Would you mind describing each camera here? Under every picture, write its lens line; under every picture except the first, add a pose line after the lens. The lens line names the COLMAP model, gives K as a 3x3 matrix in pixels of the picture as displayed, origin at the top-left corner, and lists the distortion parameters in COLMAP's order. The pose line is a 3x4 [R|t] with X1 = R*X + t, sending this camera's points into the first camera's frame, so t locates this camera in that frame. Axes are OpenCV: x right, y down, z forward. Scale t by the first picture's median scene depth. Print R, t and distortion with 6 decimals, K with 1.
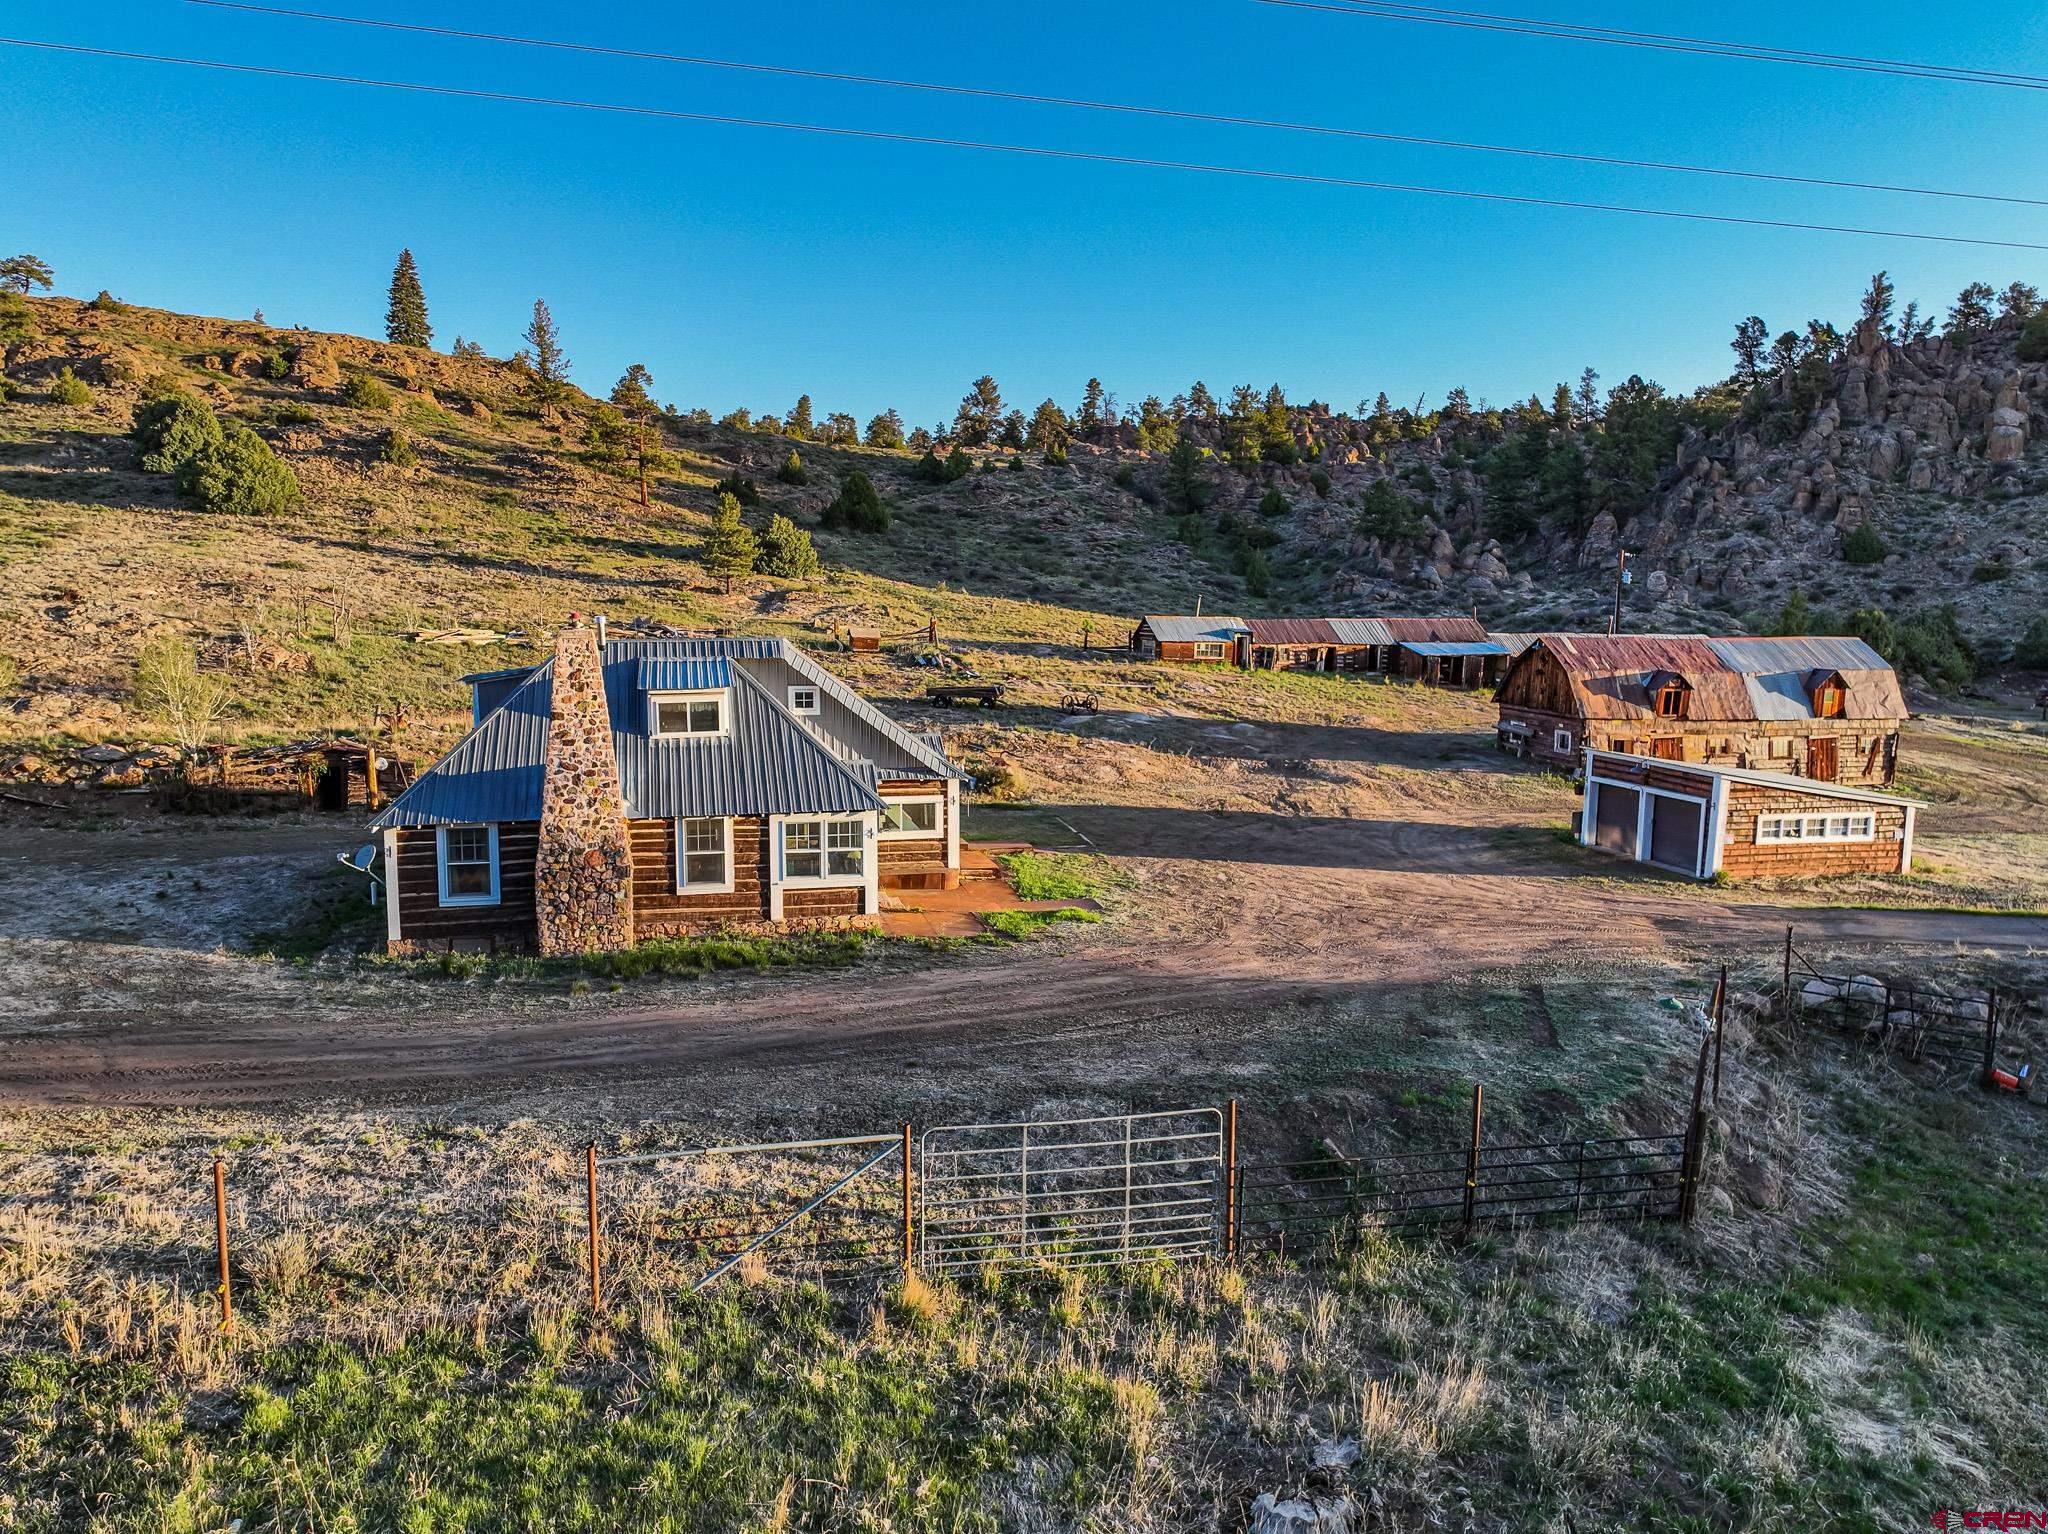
lens RADIAL K [[1442.1, 0, 1024.0], [0, 1442.1, 767.0], [0, 0, 1]] dist [-0.004491, 0.016806]
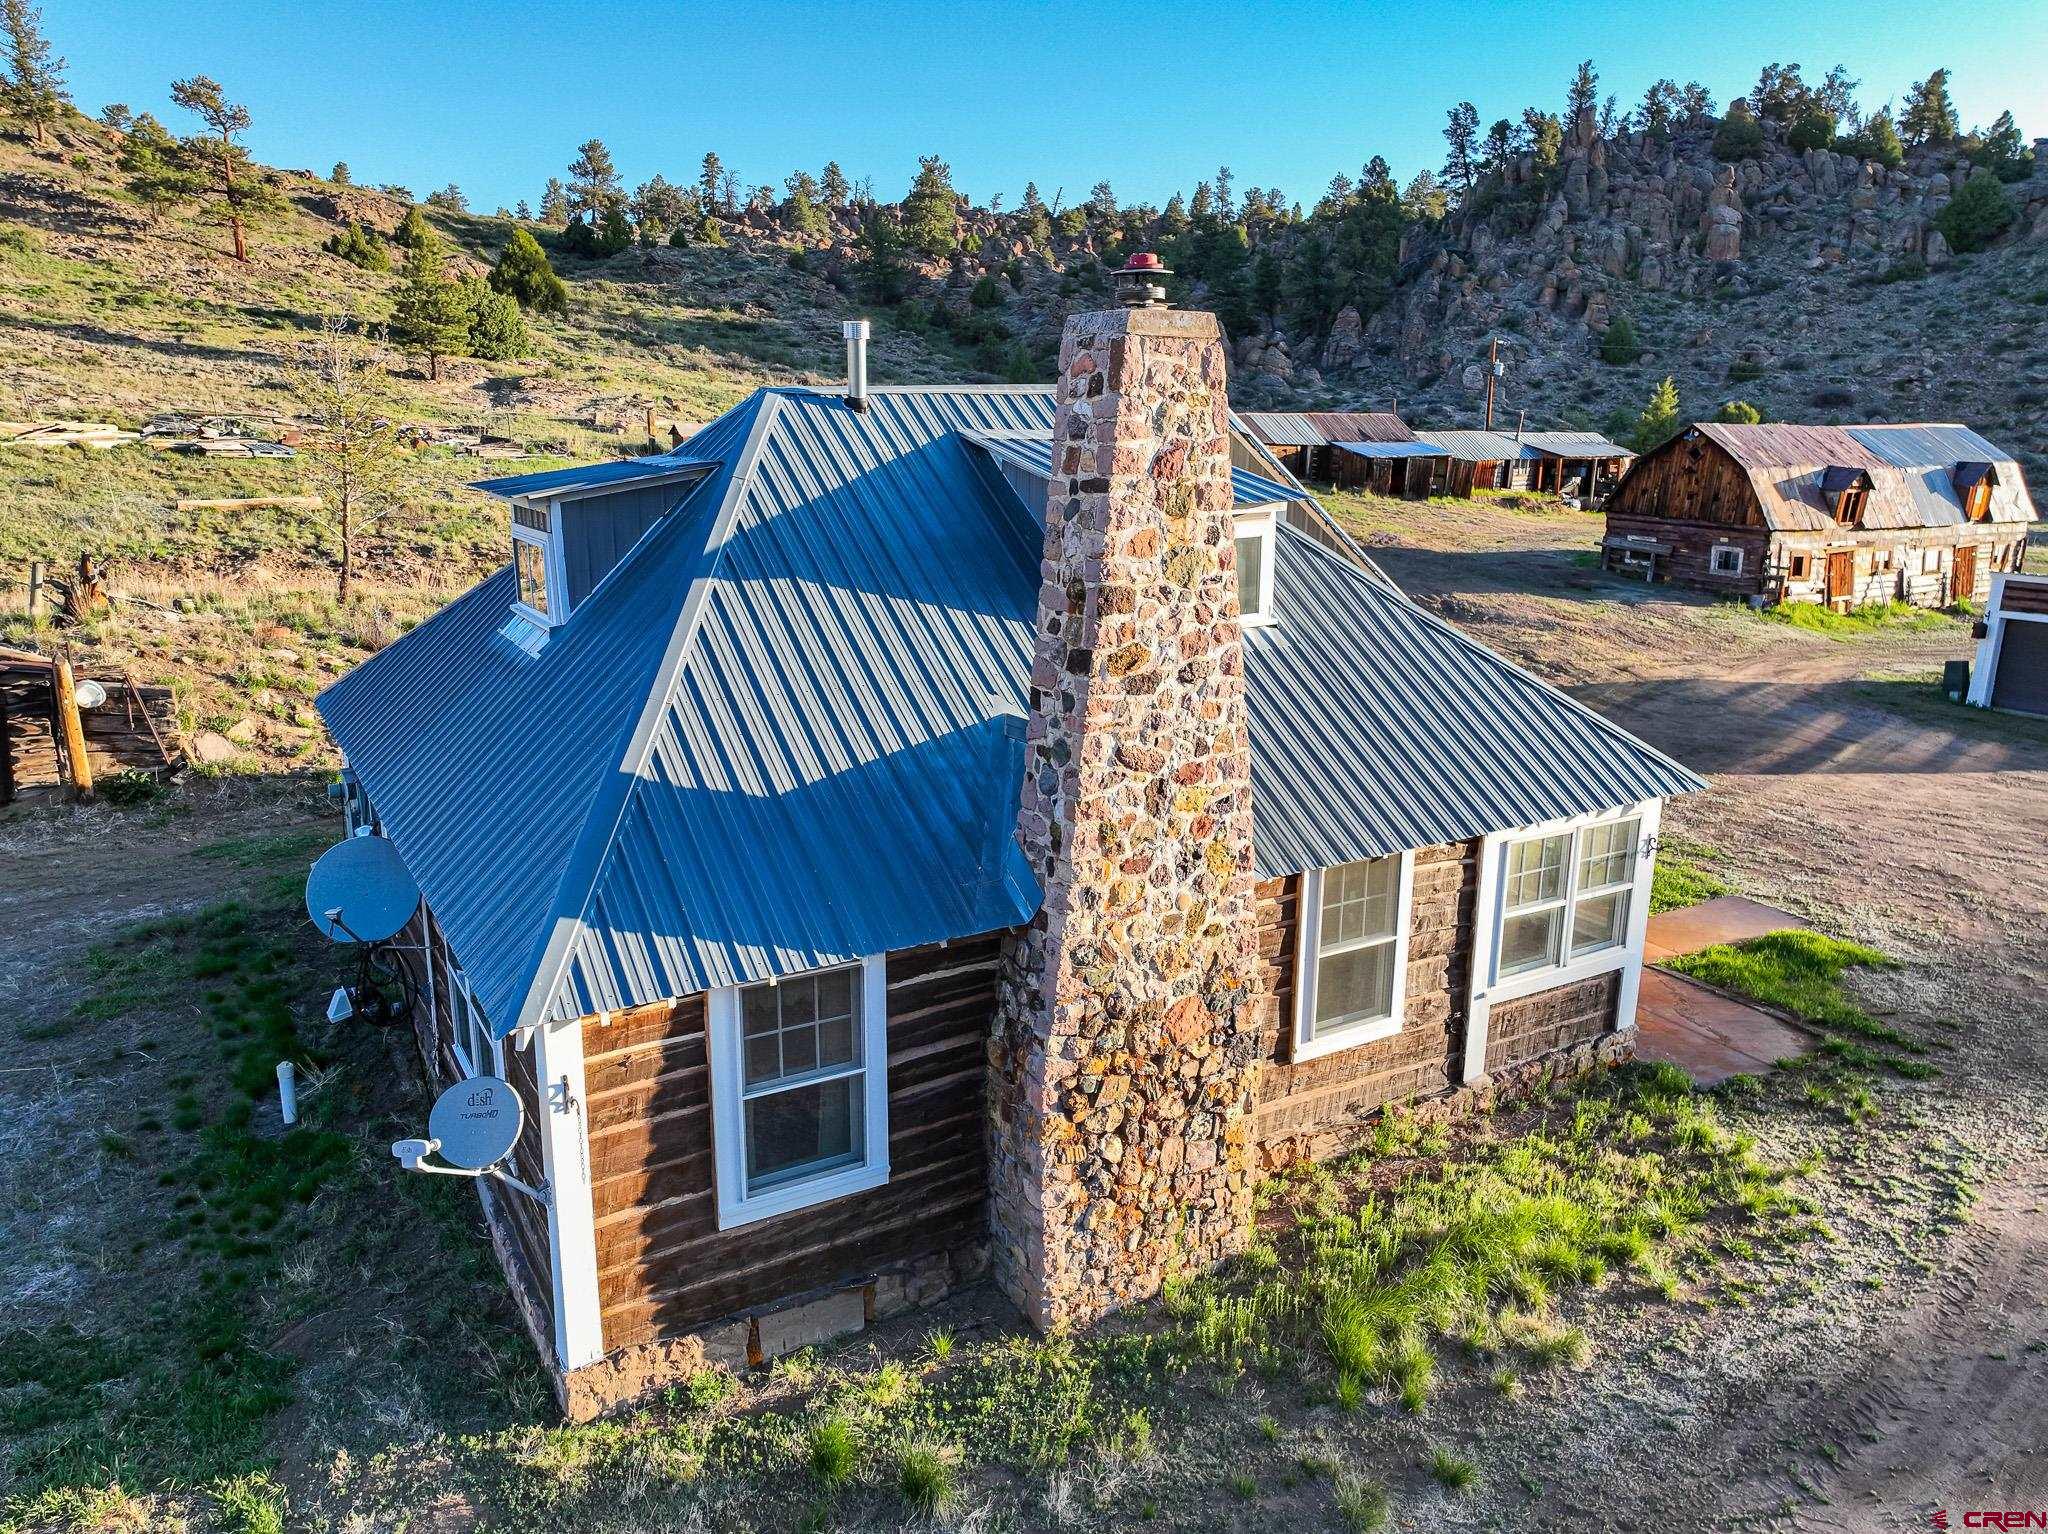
lens RADIAL K [[1442.1, 0, 1024.0], [0, 1442.1, 767.0], [0, 0, 1]] dist [-0.004491, 0.016806]
pose [[0.958000, -0.069247, 0.278282, -0.122590], [0.034544, 0.991207, 0.127728, -0.011389], [-0.284680, -0.112750, 0.951969, 0.202681]]
